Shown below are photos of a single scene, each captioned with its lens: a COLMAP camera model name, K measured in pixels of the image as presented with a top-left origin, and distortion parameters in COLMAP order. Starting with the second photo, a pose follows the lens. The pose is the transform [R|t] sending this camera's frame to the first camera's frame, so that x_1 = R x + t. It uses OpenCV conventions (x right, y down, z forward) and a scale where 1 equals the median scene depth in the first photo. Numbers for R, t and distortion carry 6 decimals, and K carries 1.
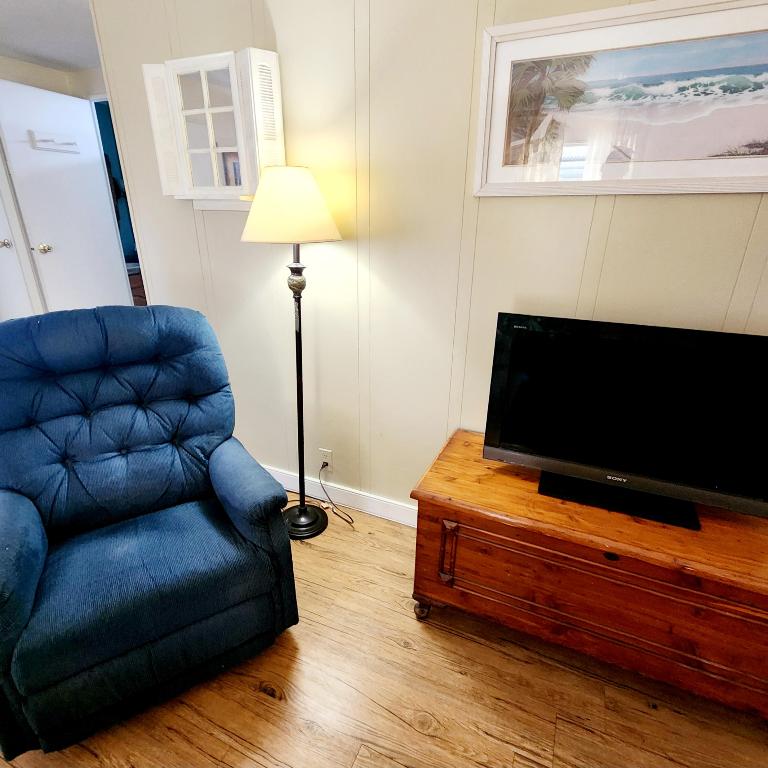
lens RADIAL K [[453.0, 0, 383.7], [0, 453.0, 392.5], [0, 0, 1]] dist [0.001968, -0.000716]
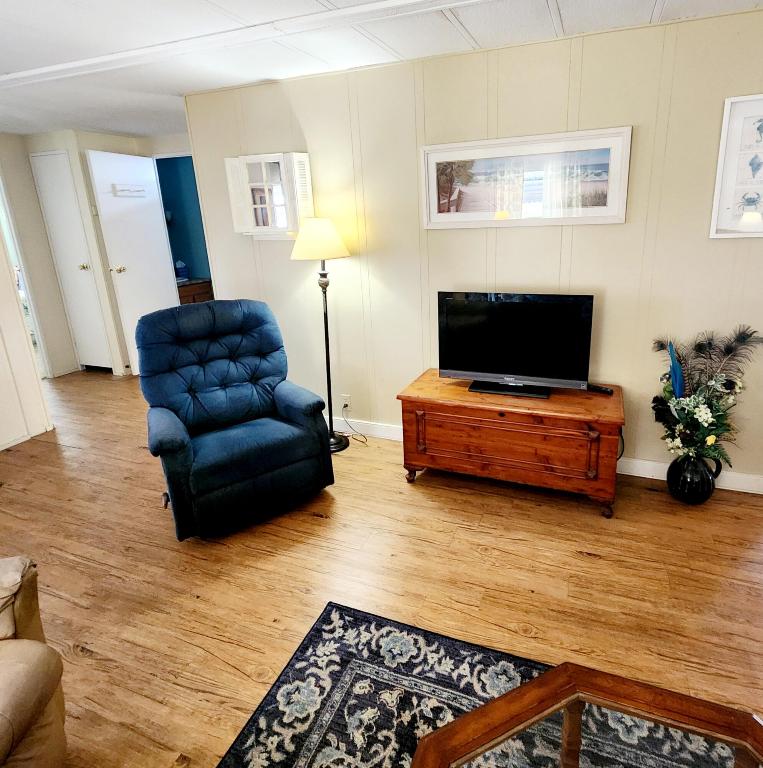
lens RADIAL K [[468.2, 0, 424.7], [0, 468.2, 342.9], [0, 0, 1]] dist [0.001733, -0.001323]
pose [[0.996689, -0.056227, 0.058728, 0.067525], [0.062590, 0.991643, -0.112810, 0.210455], [-0.051895, 0.116113, 0.991879, -0.750895]]
